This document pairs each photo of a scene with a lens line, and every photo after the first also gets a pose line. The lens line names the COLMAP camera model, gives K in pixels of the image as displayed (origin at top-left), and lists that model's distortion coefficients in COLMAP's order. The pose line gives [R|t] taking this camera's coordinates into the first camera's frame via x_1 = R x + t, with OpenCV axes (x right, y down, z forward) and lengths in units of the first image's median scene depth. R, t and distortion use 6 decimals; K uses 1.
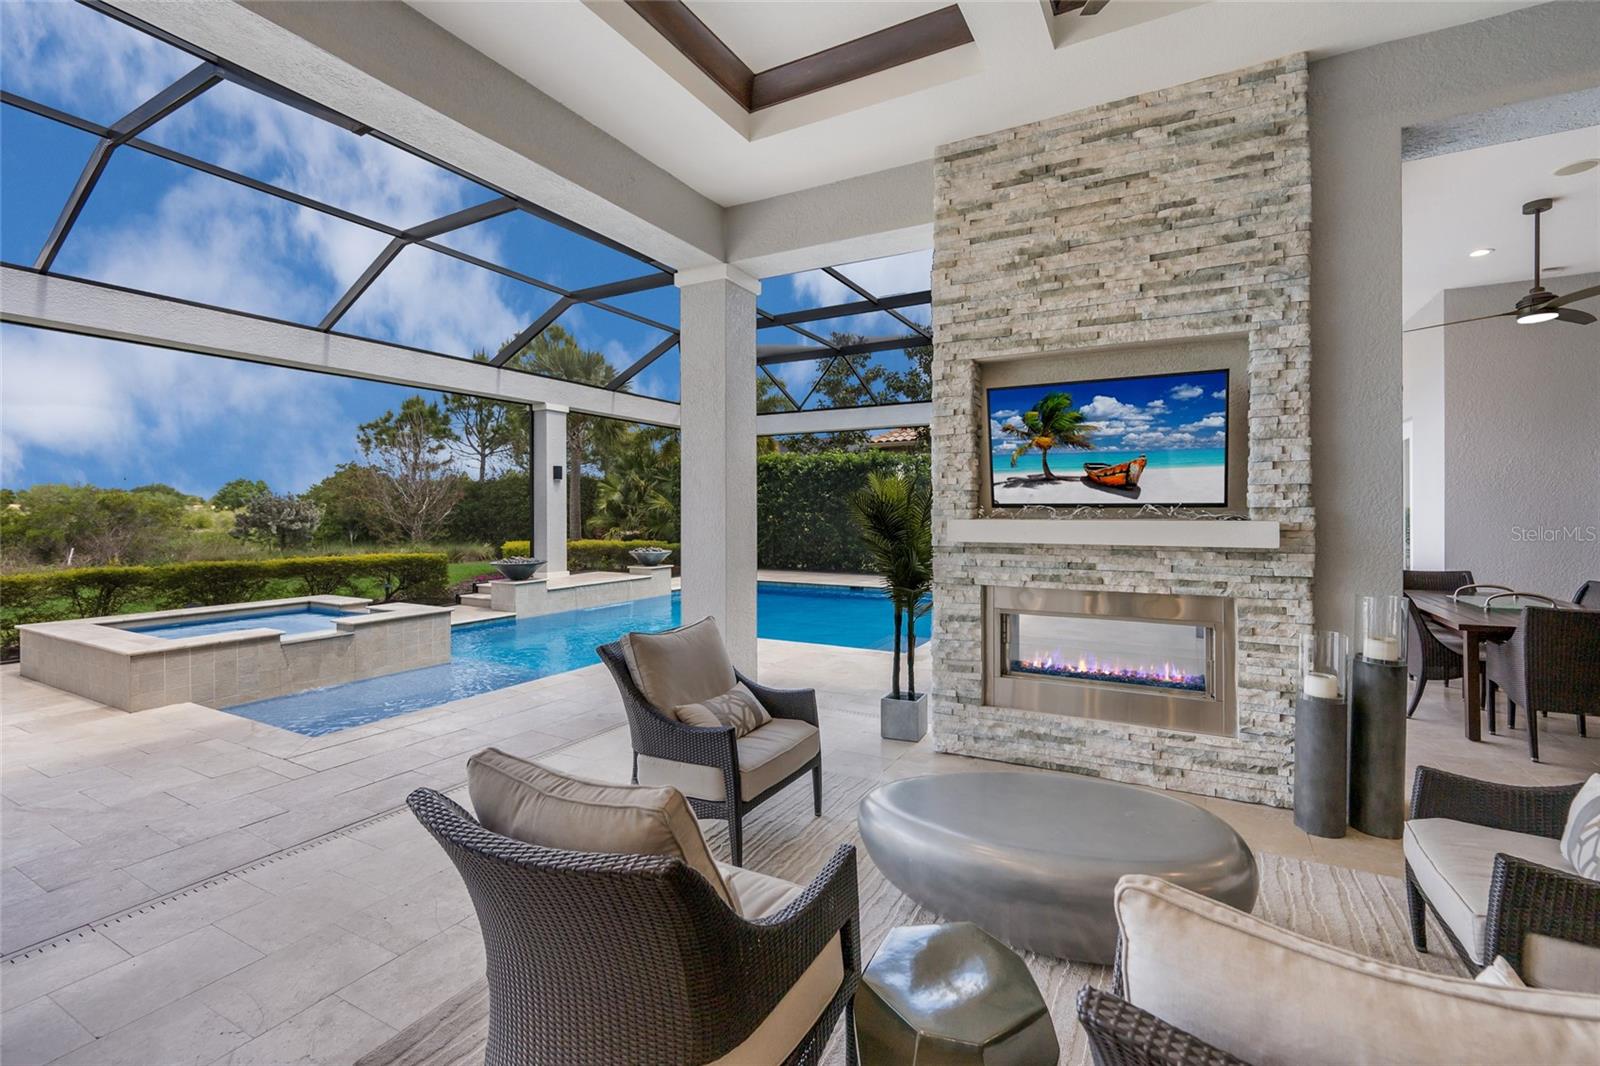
lens RADIAL K [[678.1, 0, 824.5], [0, 678.1, 511.1], [0, 0, 1]] dist [0.001591, 0.000155]
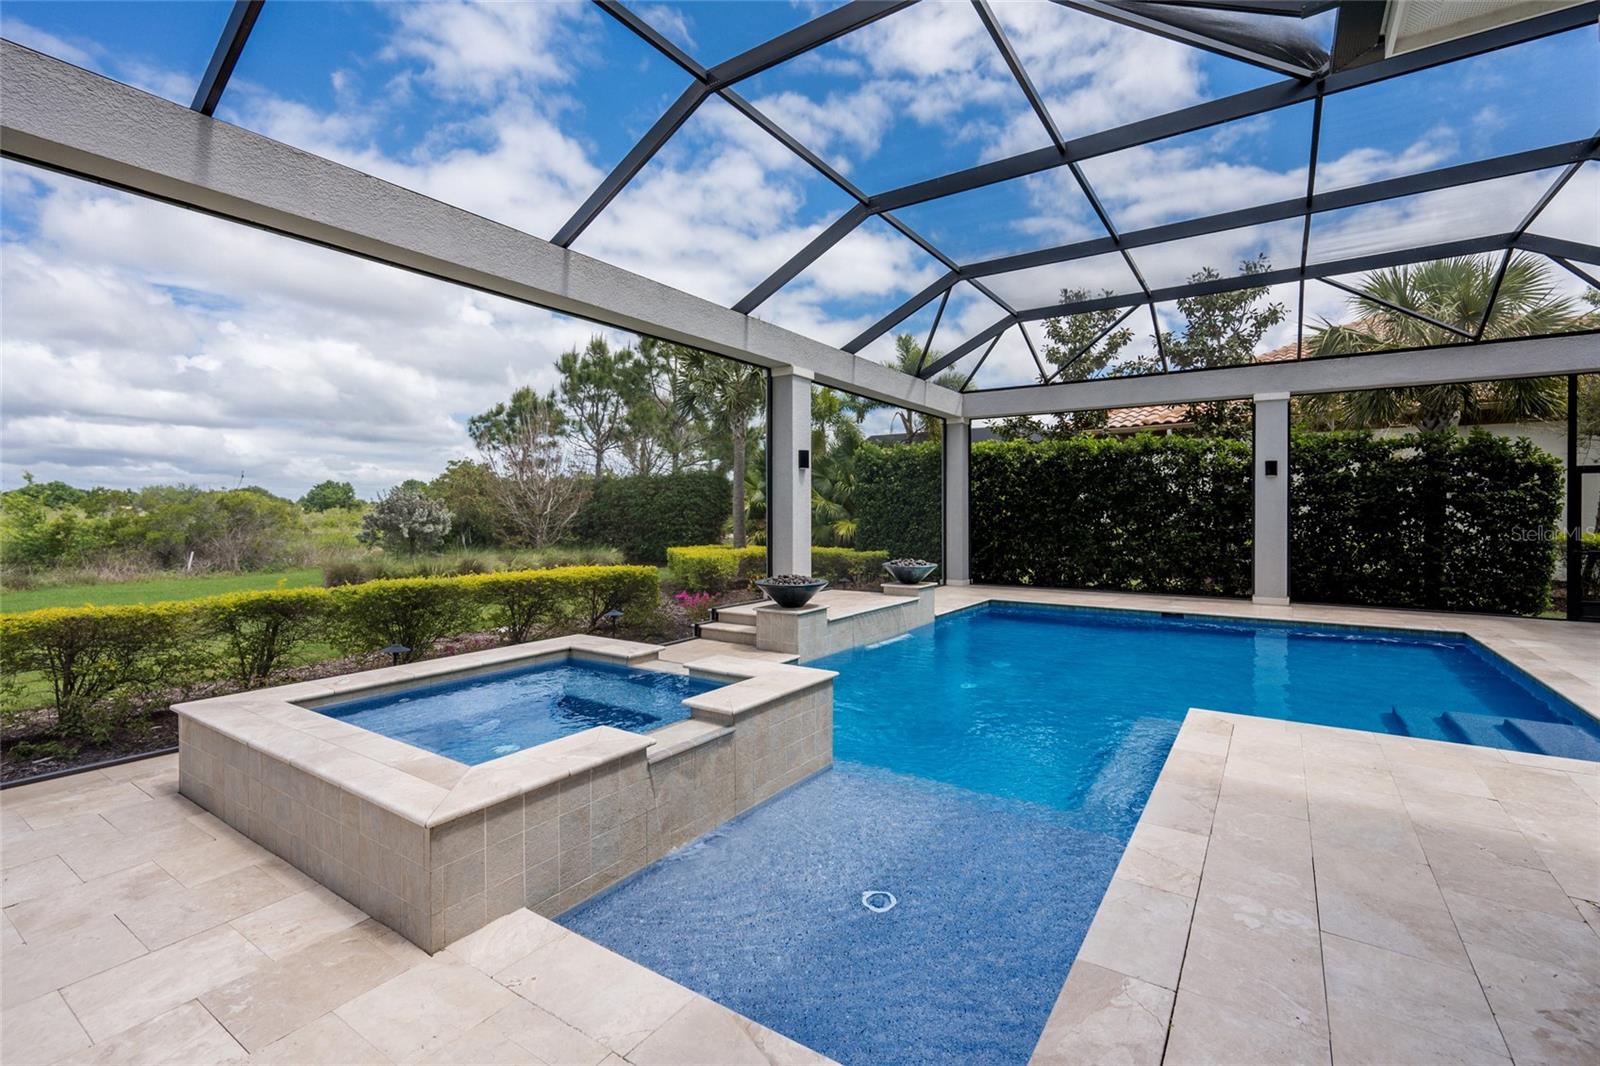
lens RADIAL K [[690.1, 0, 823.5], [0, 690.1, 516.5], [0, 0, 1]] dist [-0.000194, -0.000333]
pose [[0.996677, 0.001335, -0.081449, -0.853544], [-0.000956, 0.999989, 0.004698, 0.007499], [0.081455, -0.004605, 0.996666, 0.668330]]
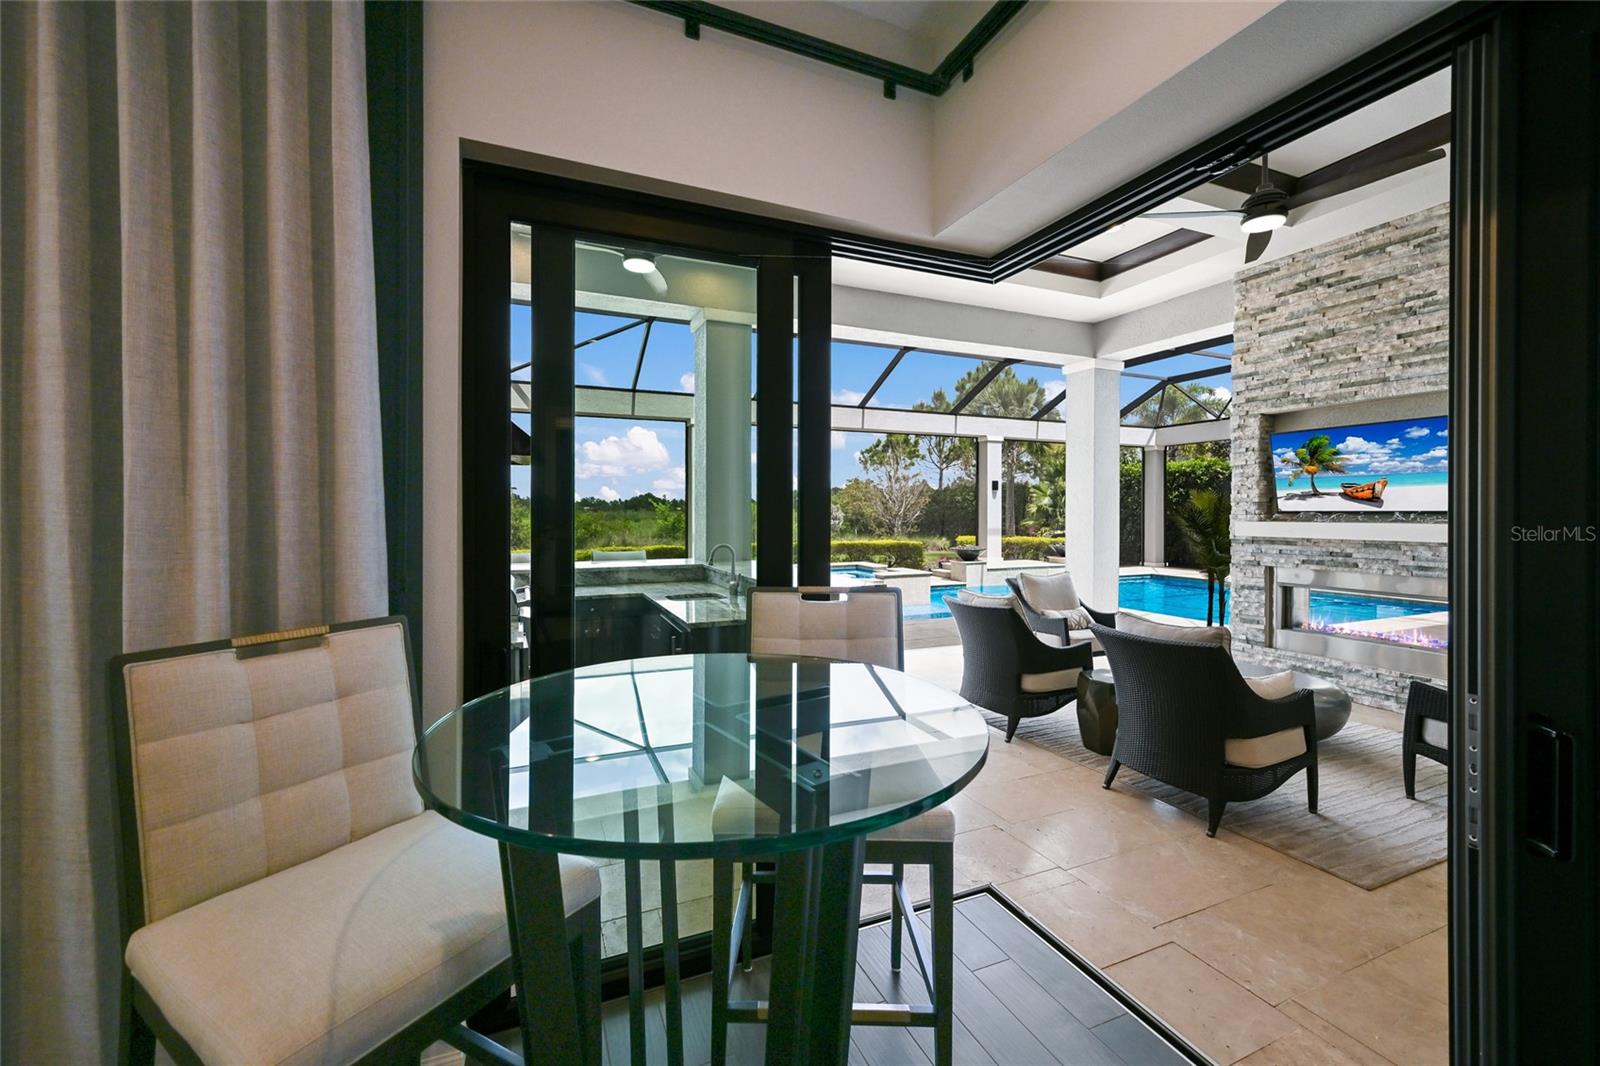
lens RADIAL K [[639.5, 0, 797.6], [0, 639.5, 519.9], [0, 0, 1]] dist [0.002979, 0.000315]
pose [[0.776538, 0.009730, -0.629995, 0.311875], [-0.002364, 0.999919, 0.012530, -0.006258], [0.630066, -0.008241, 0.776498, -0.717457]]
